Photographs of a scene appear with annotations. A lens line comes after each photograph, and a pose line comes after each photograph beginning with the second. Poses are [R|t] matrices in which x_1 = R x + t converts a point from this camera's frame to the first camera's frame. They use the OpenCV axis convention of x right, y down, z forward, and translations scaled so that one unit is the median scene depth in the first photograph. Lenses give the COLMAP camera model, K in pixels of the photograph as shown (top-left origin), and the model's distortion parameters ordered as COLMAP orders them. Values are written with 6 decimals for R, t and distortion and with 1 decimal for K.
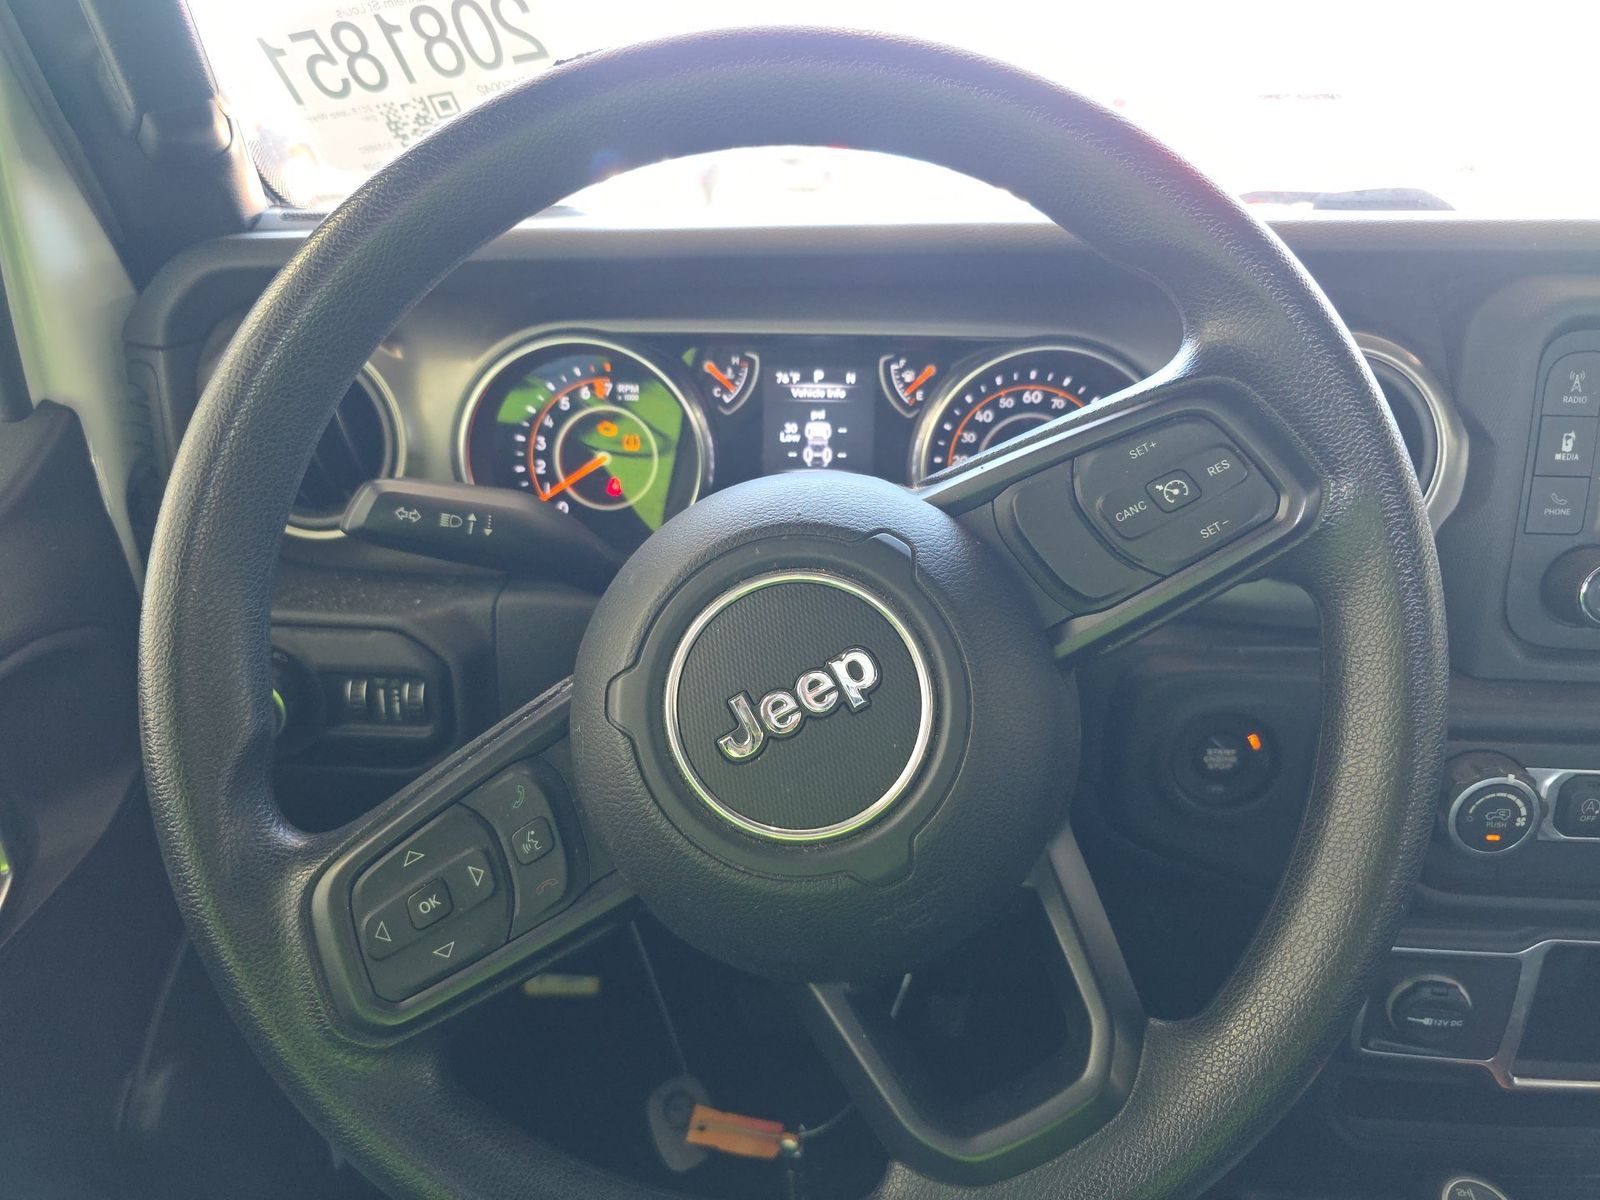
lens RADIAL K [[1079.3, 0, 797.3], [0, 1079.3, 640.0], [0, 0, 1]] dist [0.002898, -0.036268]
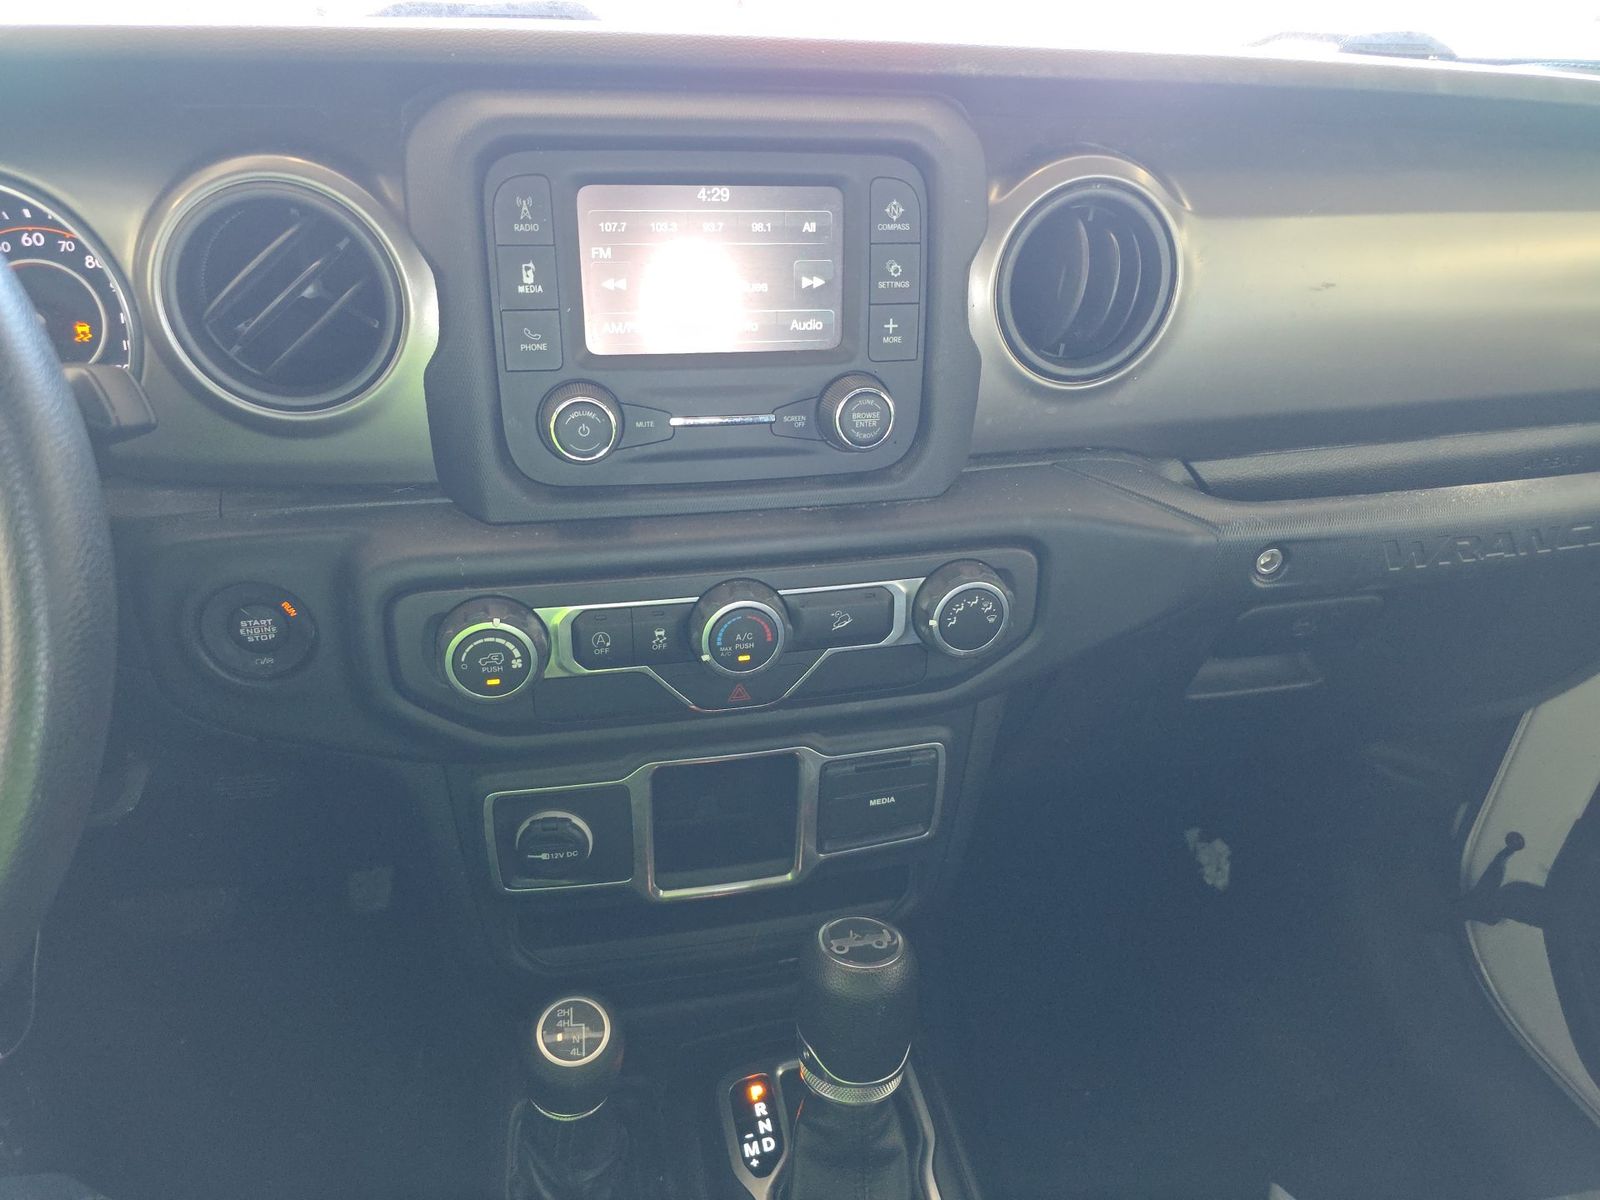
lens RADIAL K [[1079.3, 0, 797.3], [0, 1079.3, 640.0], [0, 0, 1]] dist [0.002898, -0.036268]
pose [[0.952556, -0.116143, 0.281331, 0.523761], [0.077414, 0.986384, 0.145097, 0.016674], [-0.294352, -0.116434, 0.948578, -0.033576]]
